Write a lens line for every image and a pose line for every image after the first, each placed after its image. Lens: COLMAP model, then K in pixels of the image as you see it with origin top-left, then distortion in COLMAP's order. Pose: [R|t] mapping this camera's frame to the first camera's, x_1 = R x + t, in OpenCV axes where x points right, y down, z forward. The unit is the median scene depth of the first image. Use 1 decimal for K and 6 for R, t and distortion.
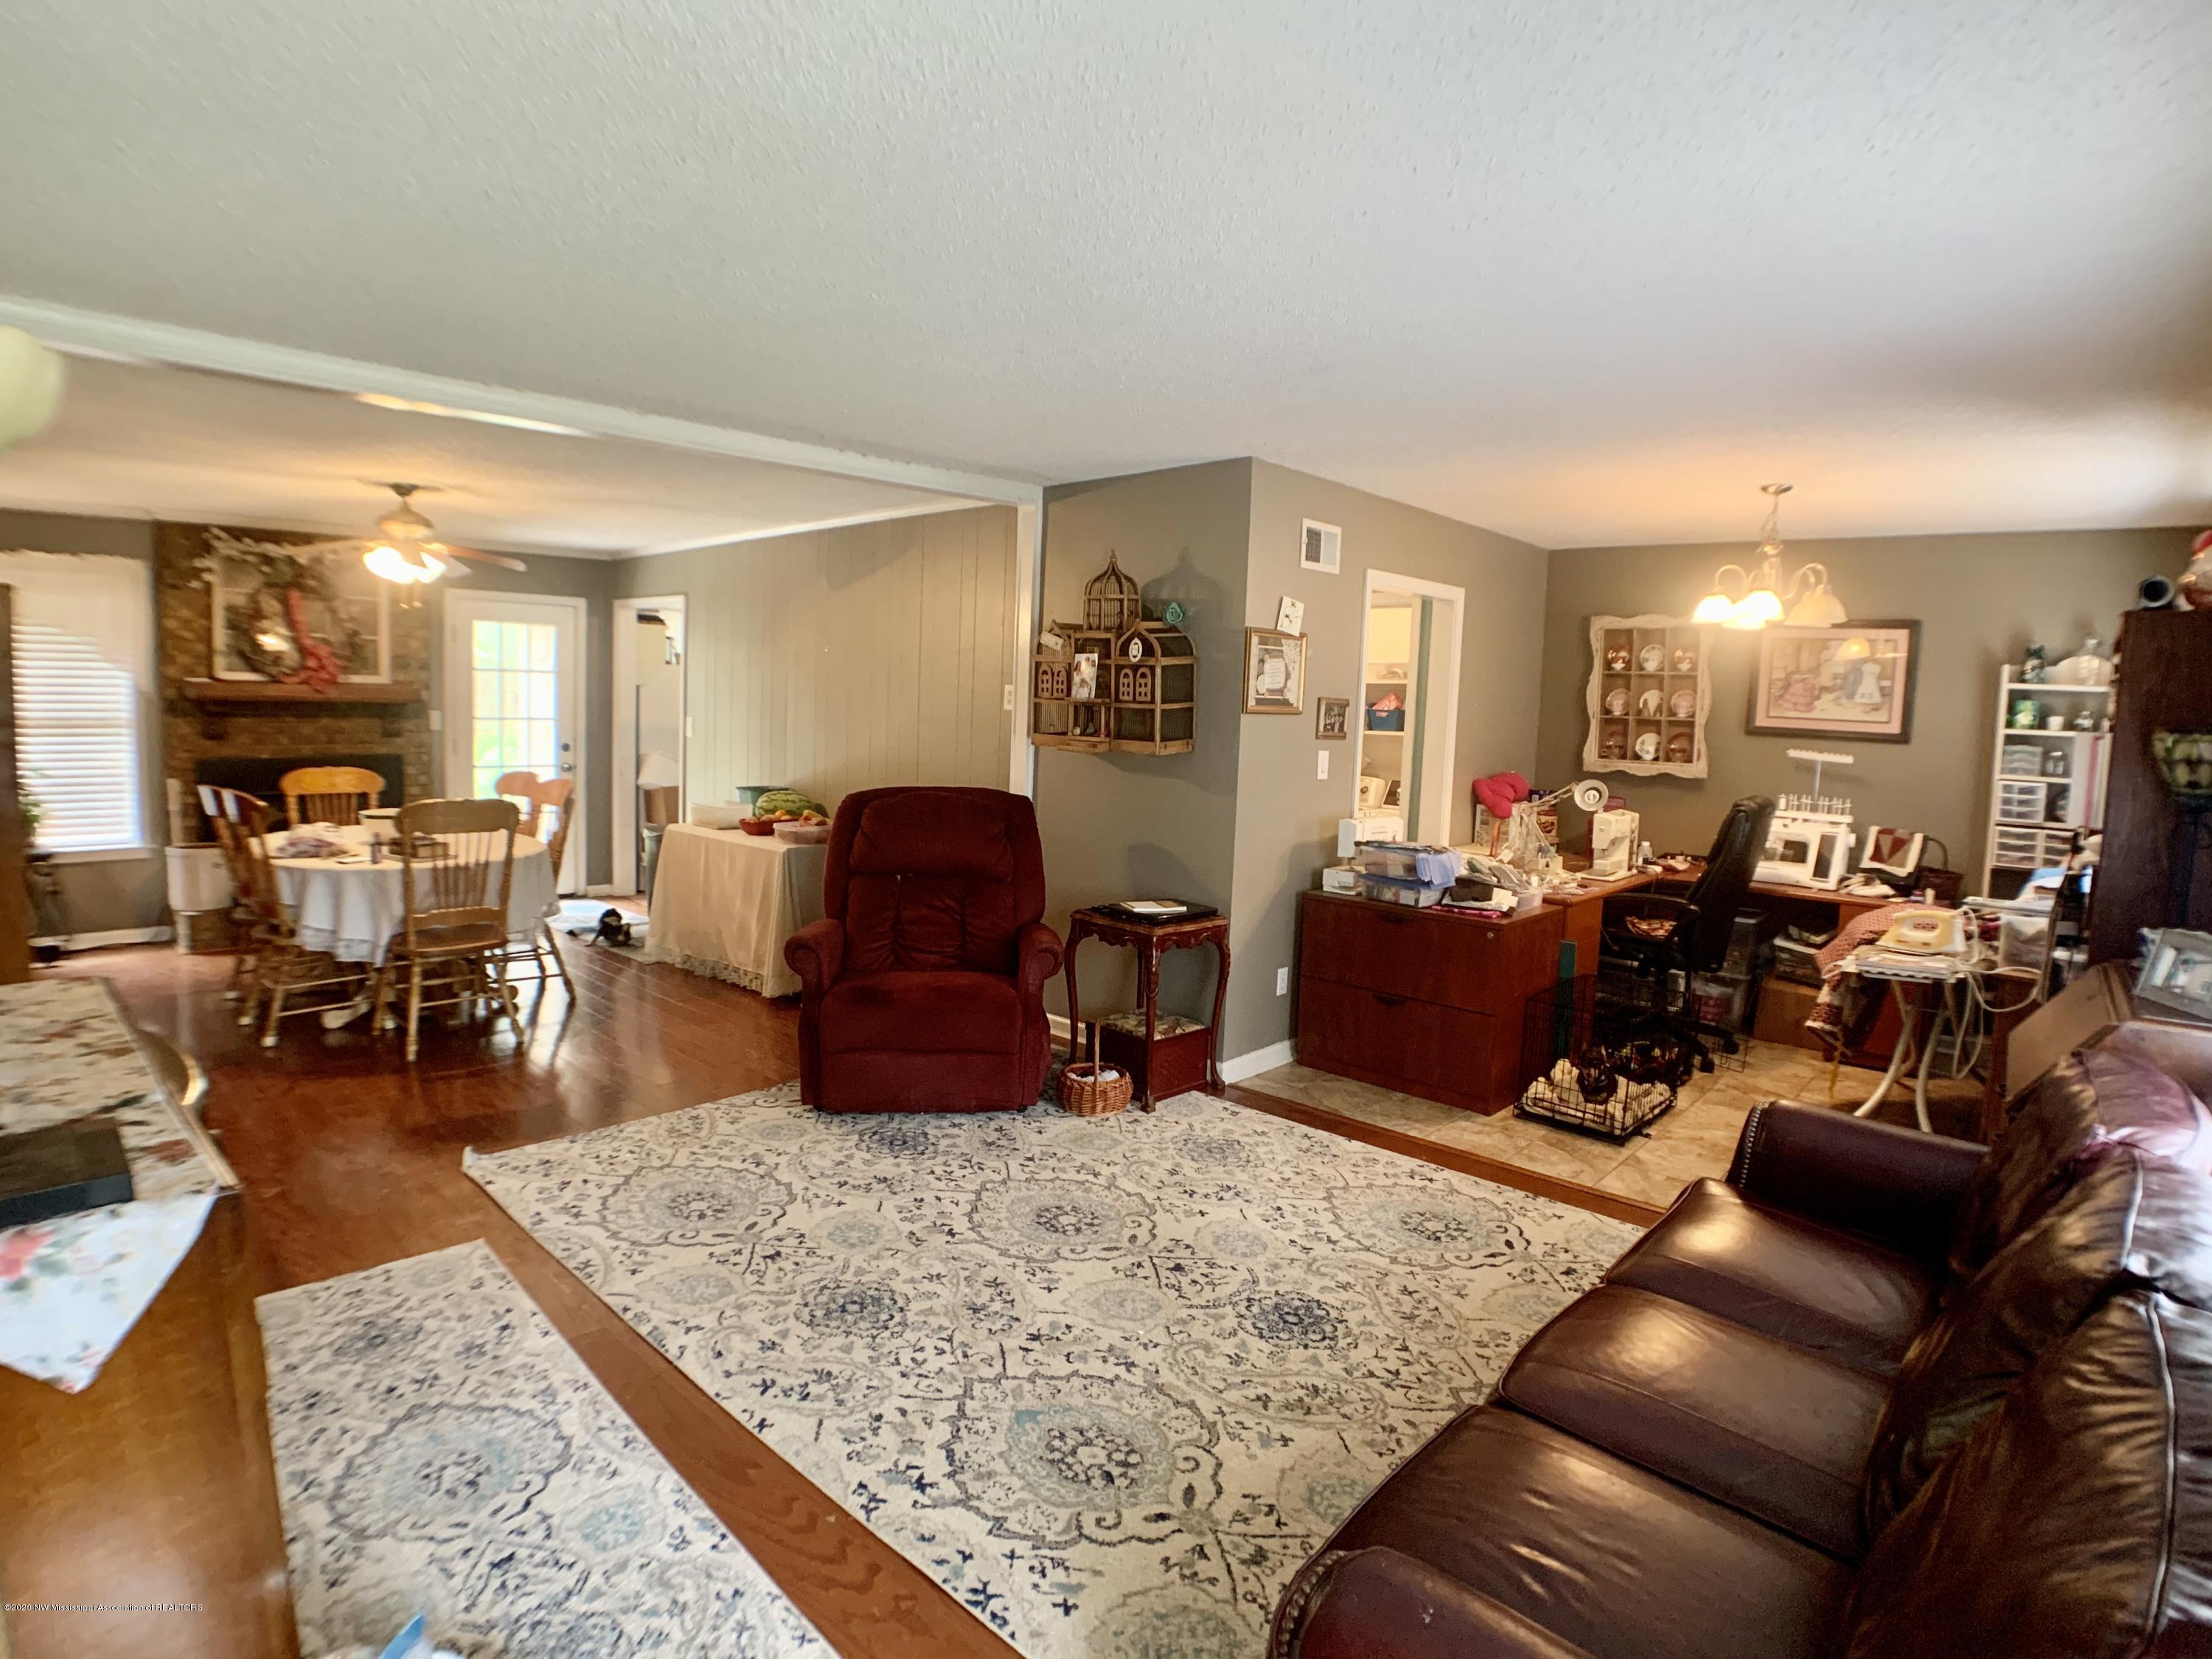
lens RADIAL K [[1172.1, 0, 1092.7], [0, 1172.1, 830.2], [0, 0, 1]] dist [-0.072787, -0.003453]
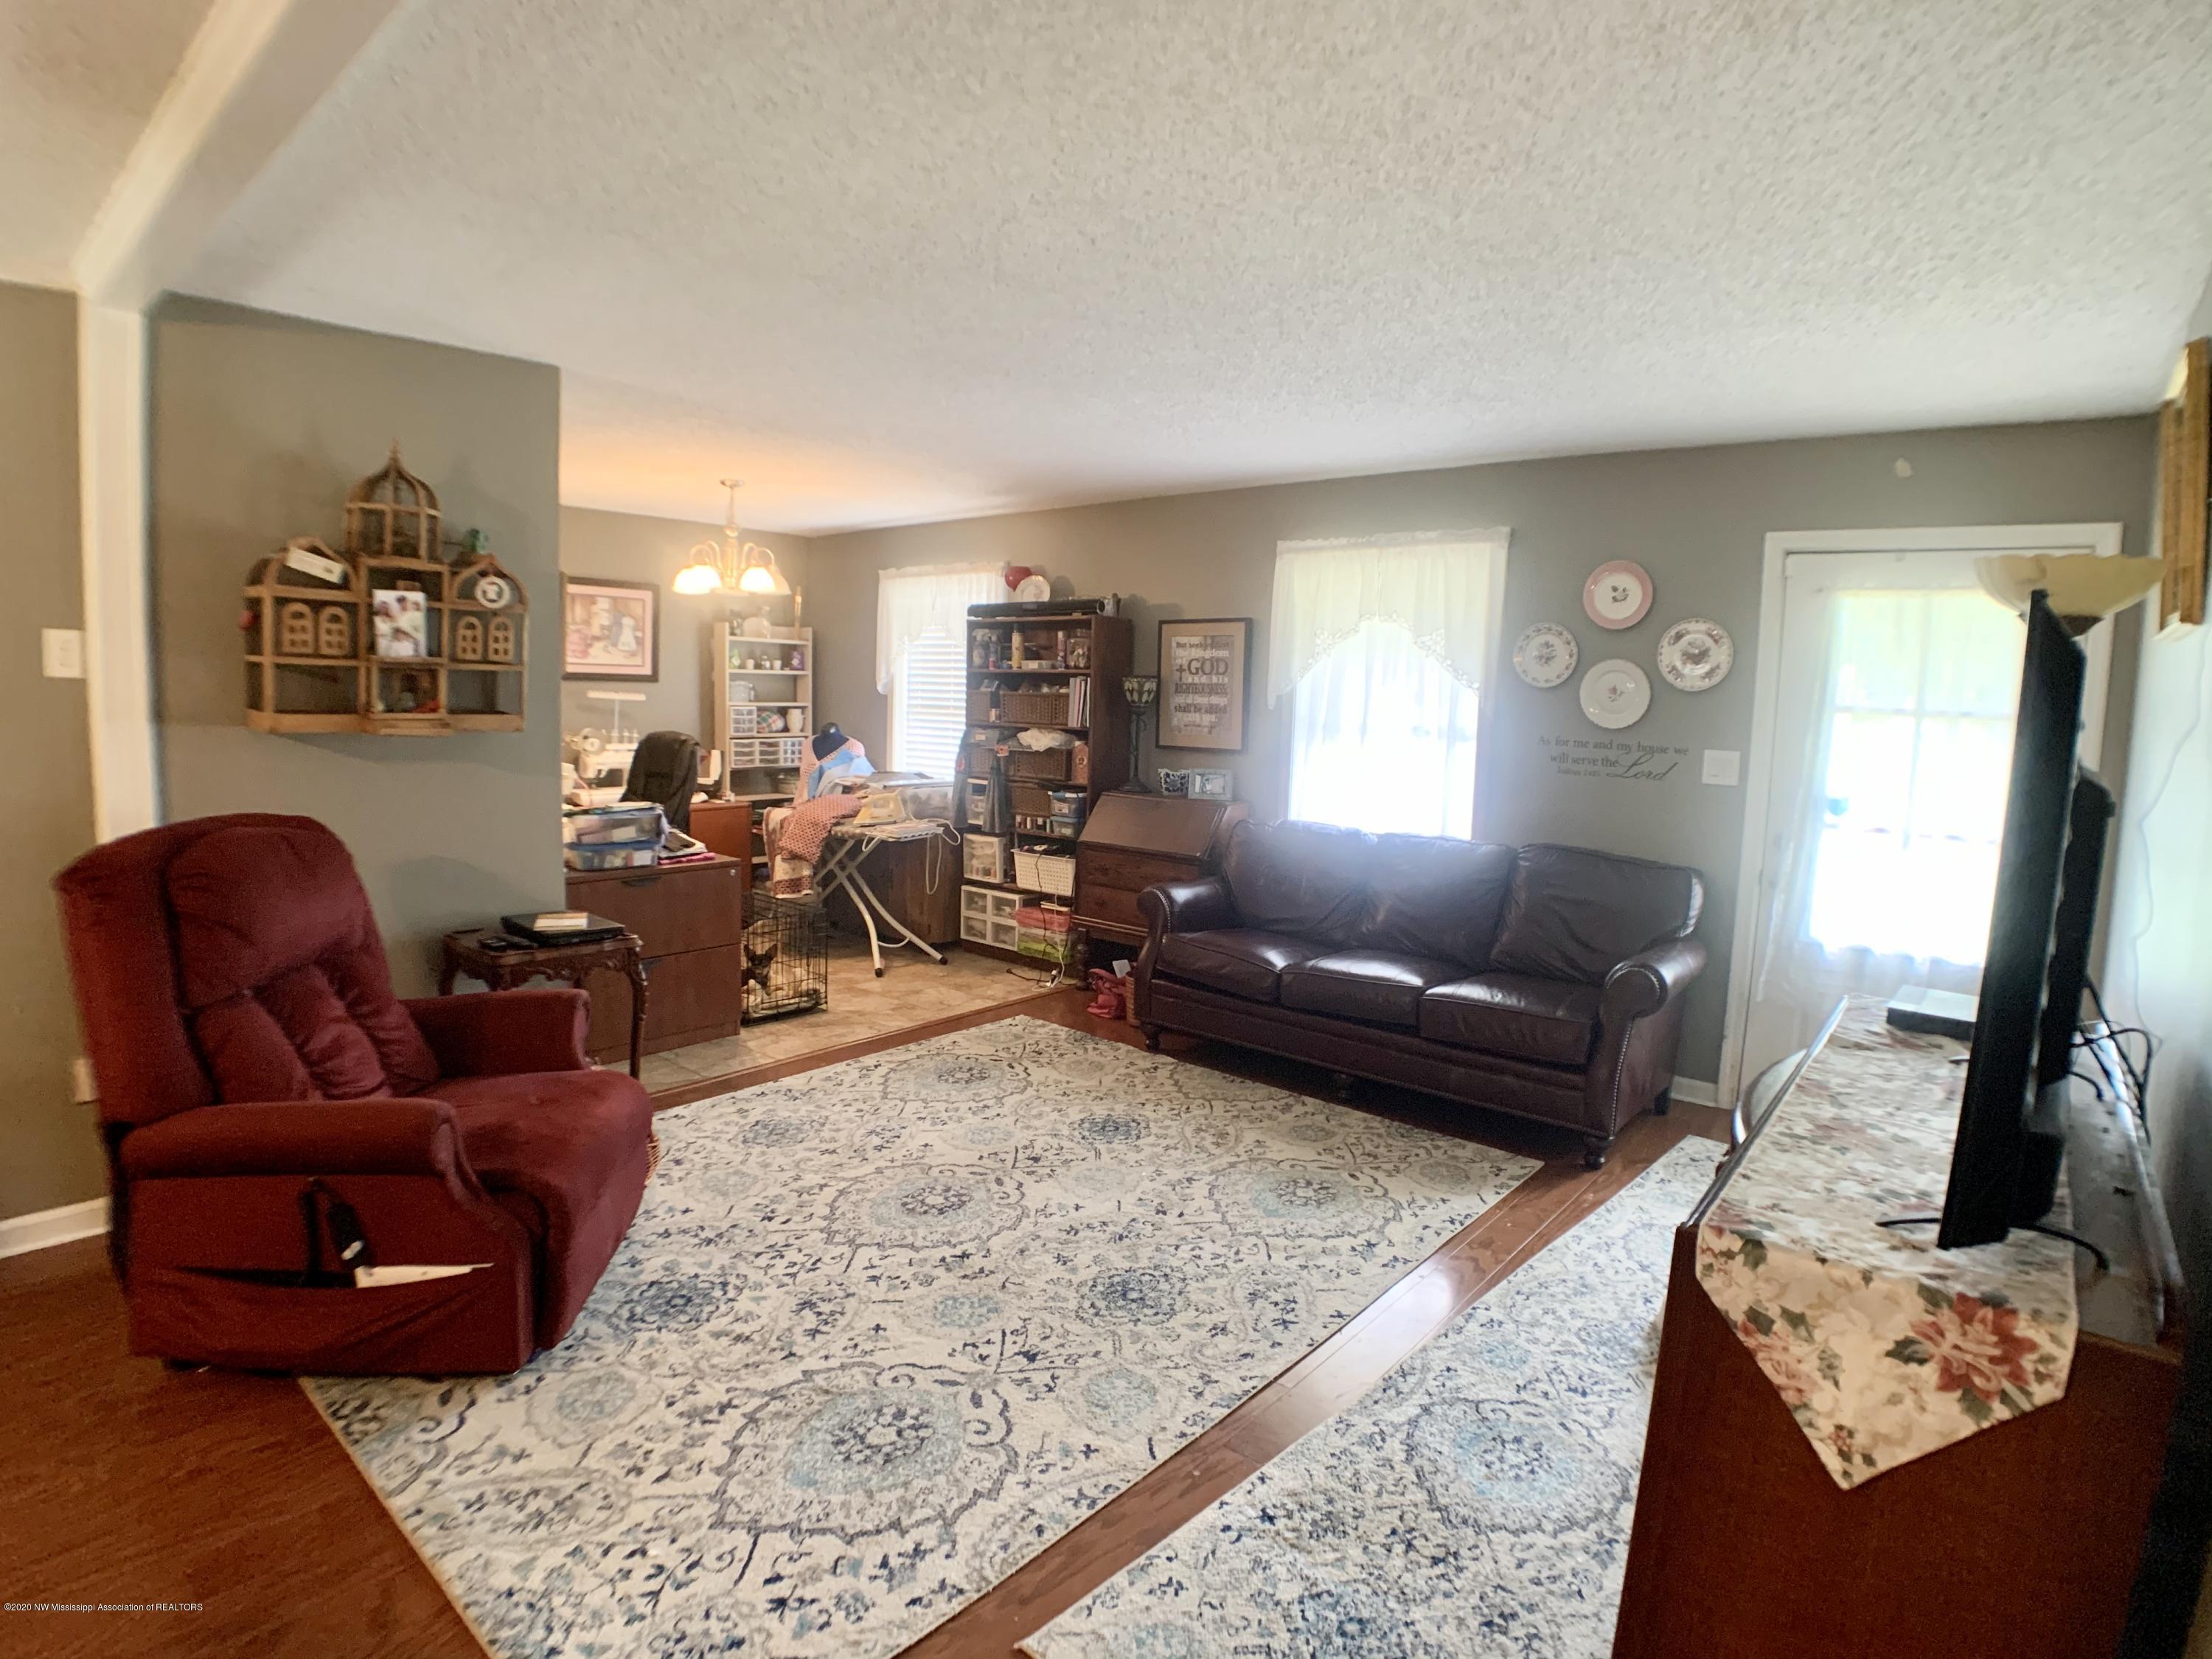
lens RADIAL K [[1172.1, 0, 1095.3], [0, 1172.1, 816.5], [0, 0, 1]] dist [-0.072787, -0.003453]
pose [[-0.040143, -0.139545, 0.989402, -0.777630], [0.081807, 0.986417, 0.142443, -0.092982], [-0.995839, 0.086658, -0.028182, 0.704452]]
